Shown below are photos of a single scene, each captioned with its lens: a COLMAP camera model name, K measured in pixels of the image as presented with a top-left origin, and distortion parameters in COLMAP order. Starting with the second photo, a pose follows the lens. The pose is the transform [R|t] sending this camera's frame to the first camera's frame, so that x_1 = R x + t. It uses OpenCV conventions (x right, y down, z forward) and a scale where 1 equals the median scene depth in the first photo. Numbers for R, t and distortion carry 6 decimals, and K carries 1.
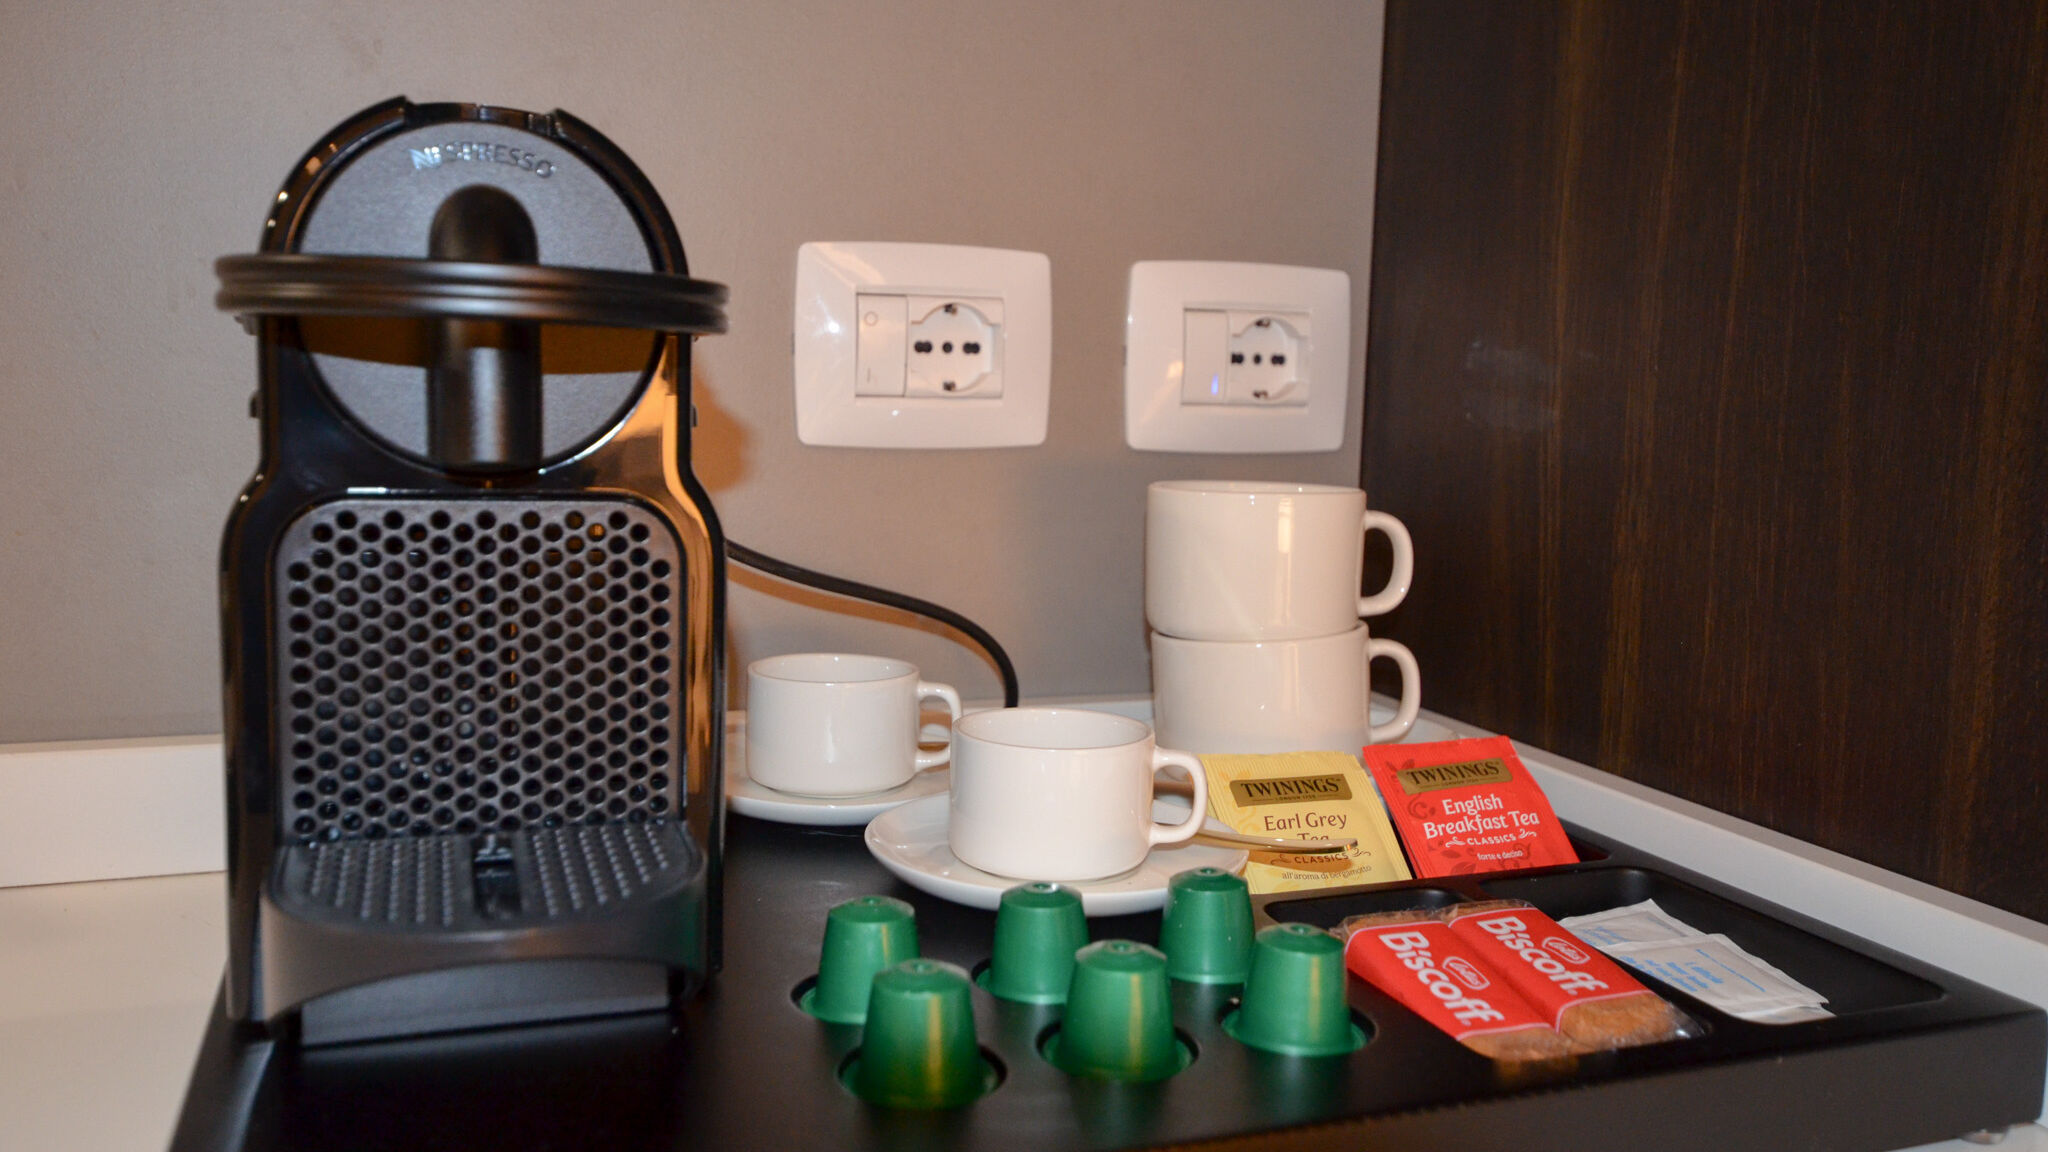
lens RADIAL K [[1622.2, 0, 1032.3], [0, 1622.2, 576.1], [0, 0, 1]] dist [0.009477, 0.013077]
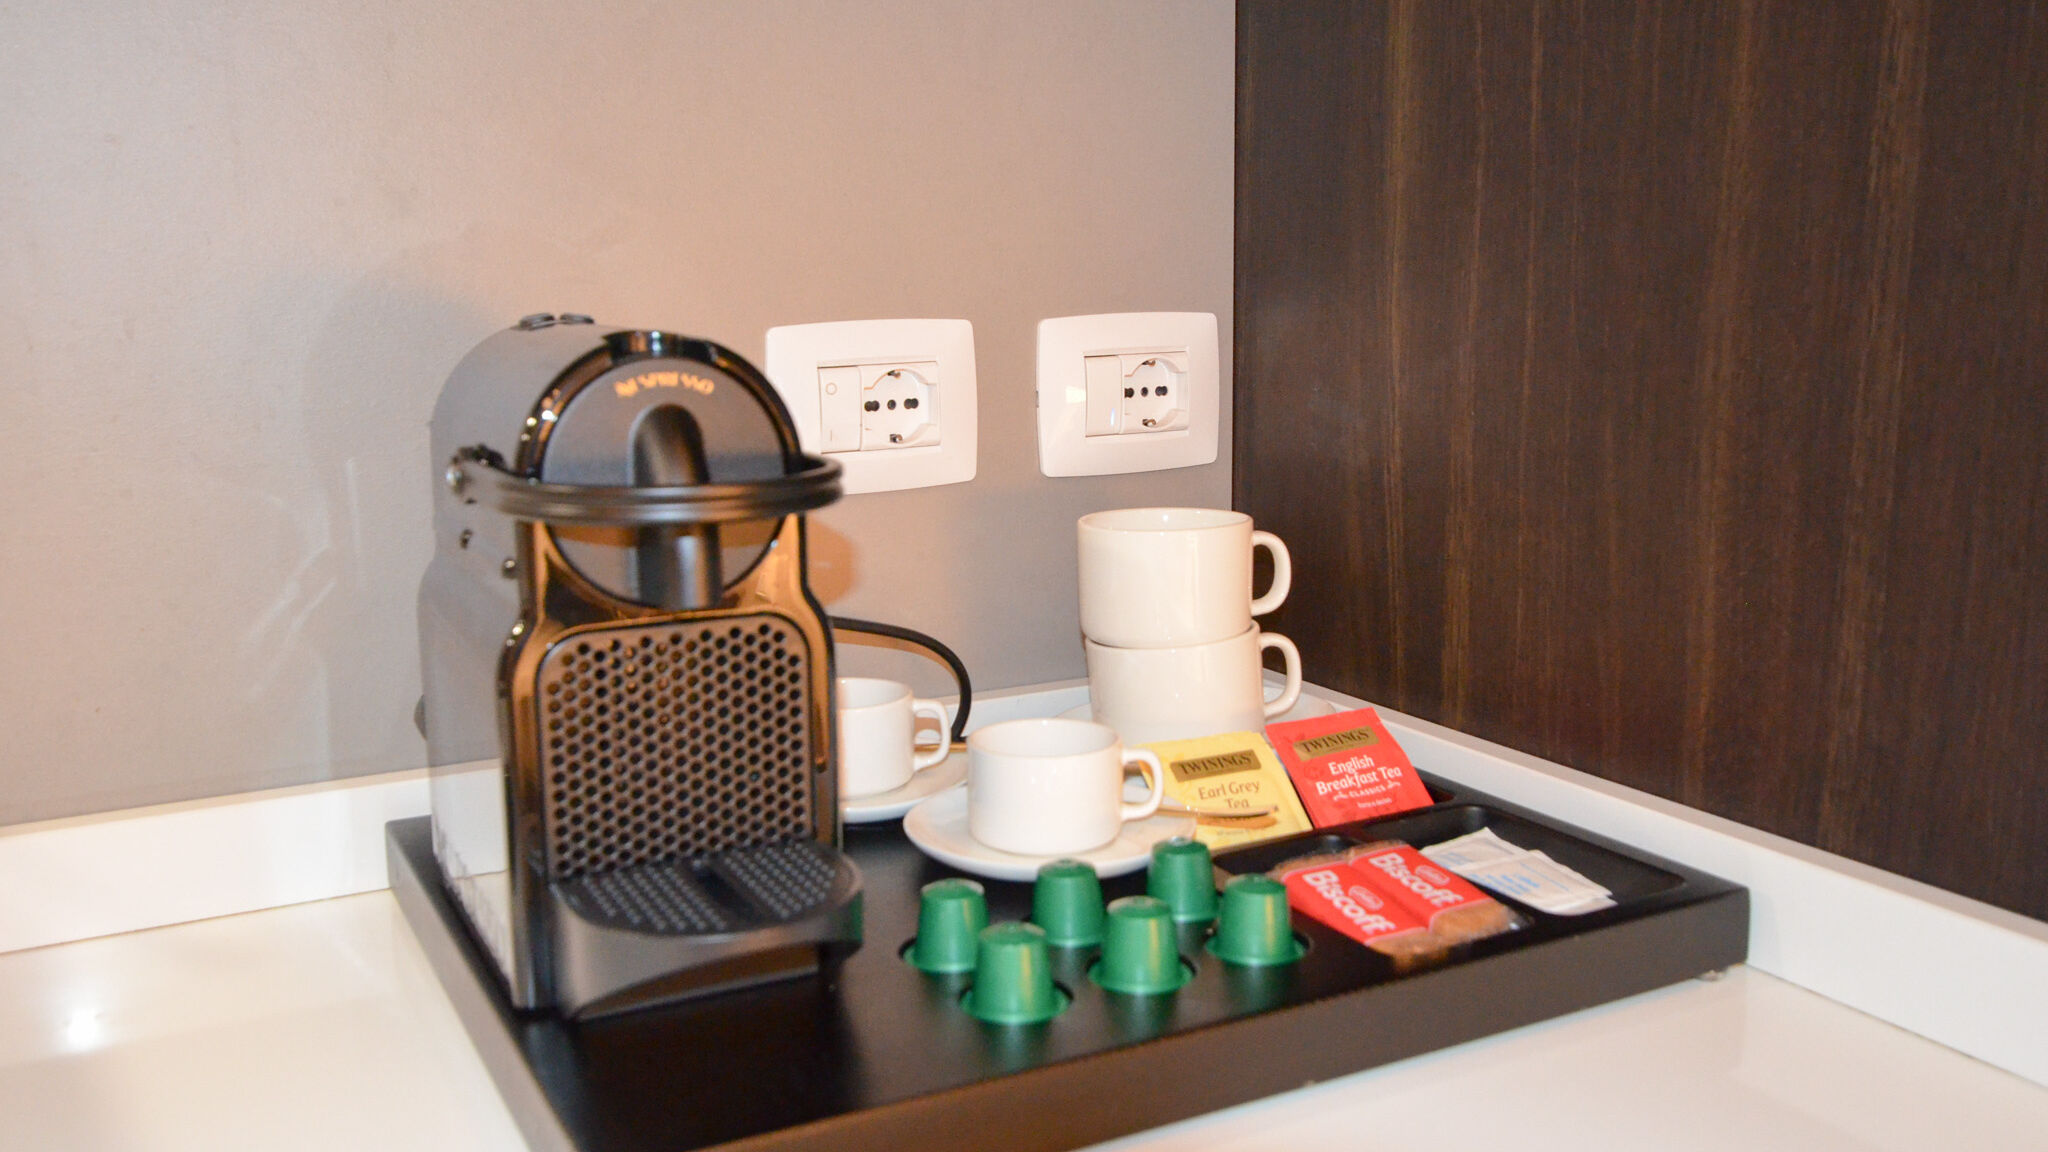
lens RADIAL K [[1773.8, 0, 1024.0], [0, 1773.8, 576.0], [0, 0, 1]] dist [-0.001580, -0.001085]
pose [[0.990860, -0.064001, 0.118743, -0.160699], [0.057419, 0.996661, 0.058051, -0.117542], [-0.122062, -0.050702, 0.991227, -0.398945]]
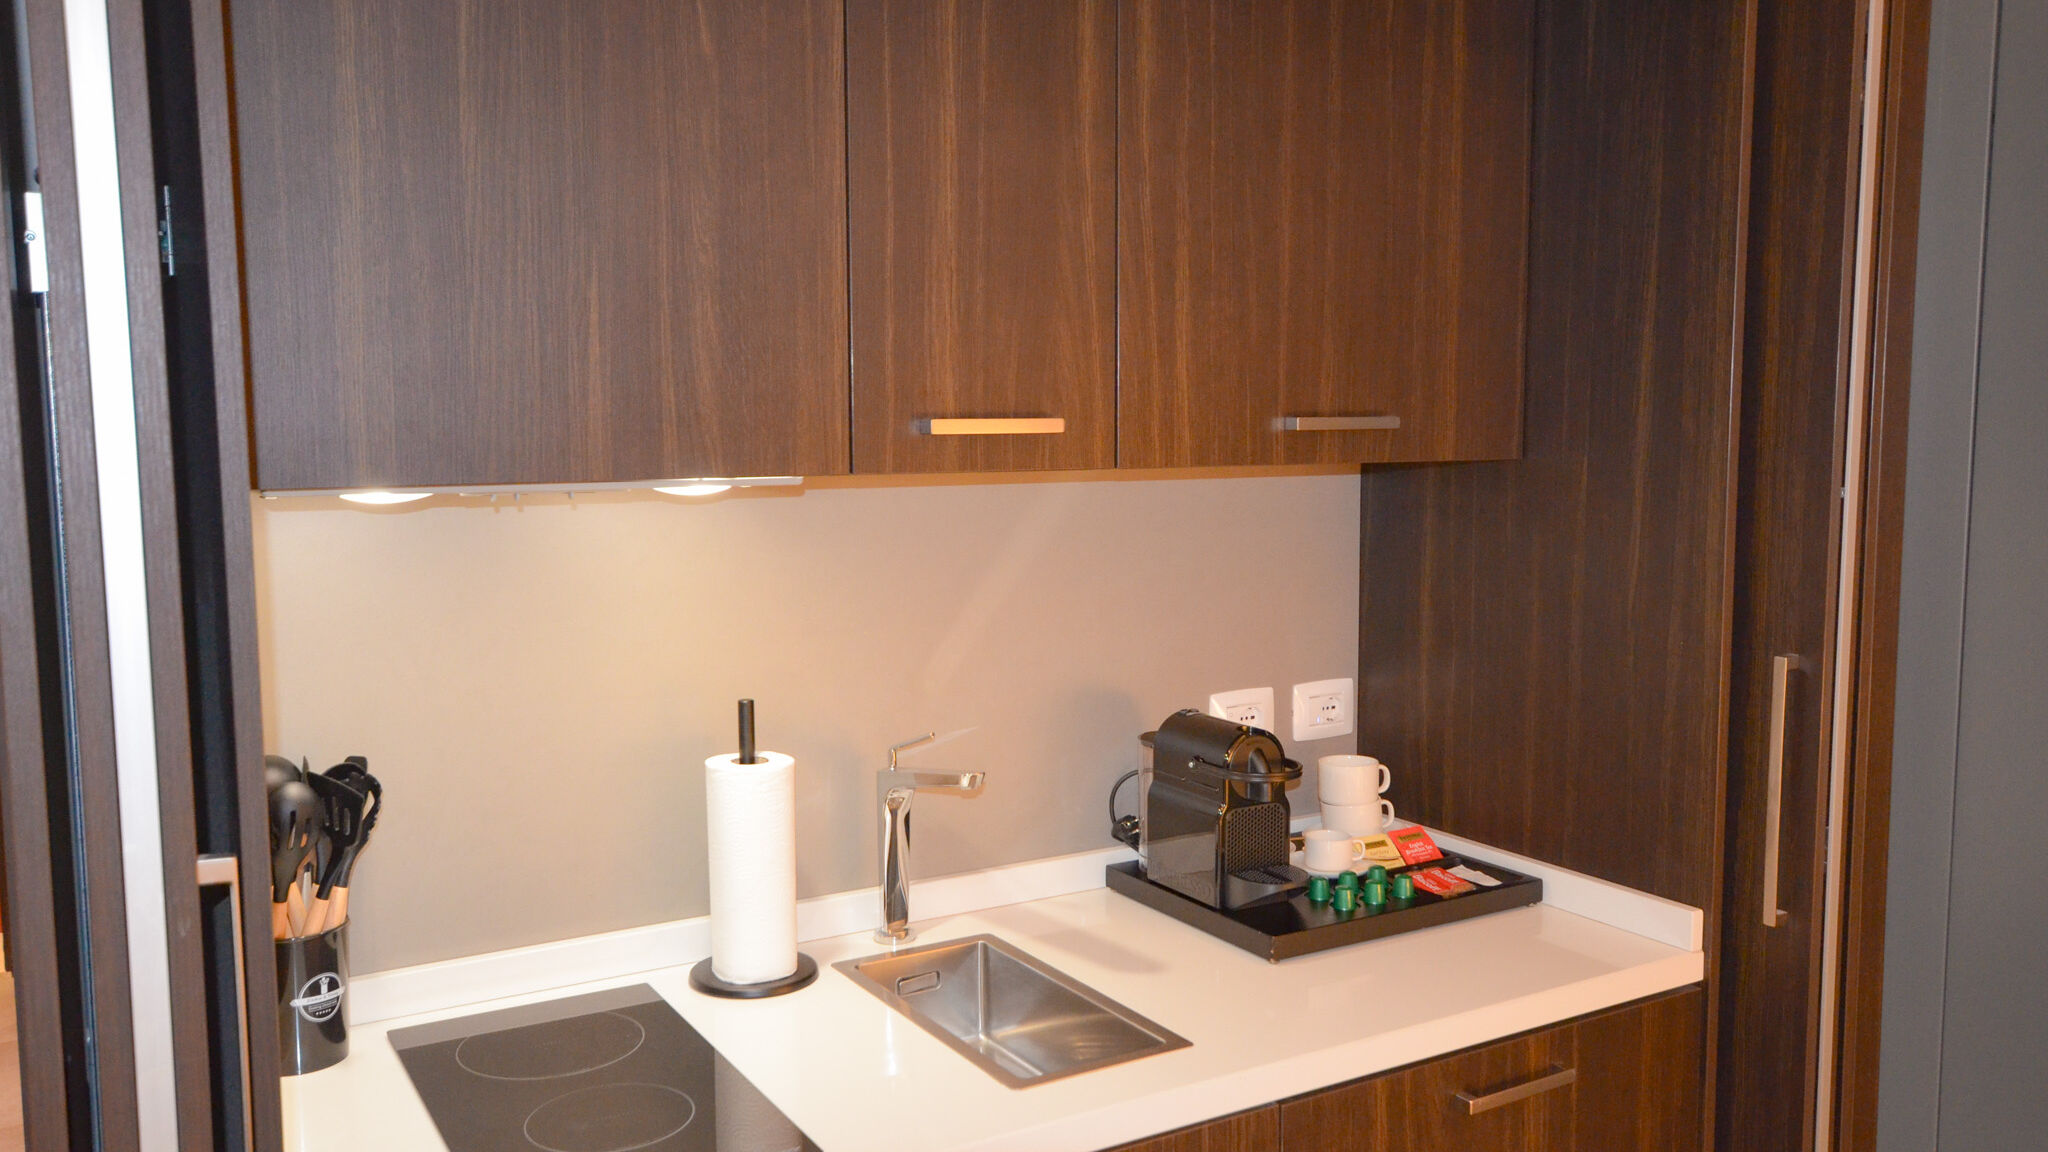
lens RADIAL K [[1622.2, 0, 1032.3], [0, 1622.2, 576.1], [0, 0, 1]] dist [0.009477, 0.013077]
pose [[0.985247, -0.055323, 0.161951, -1.379648], [0.058322, 0.998202, -0.013820, -0.562863], [-0.160895, 0.023061, 0.986702, -3.038183]]
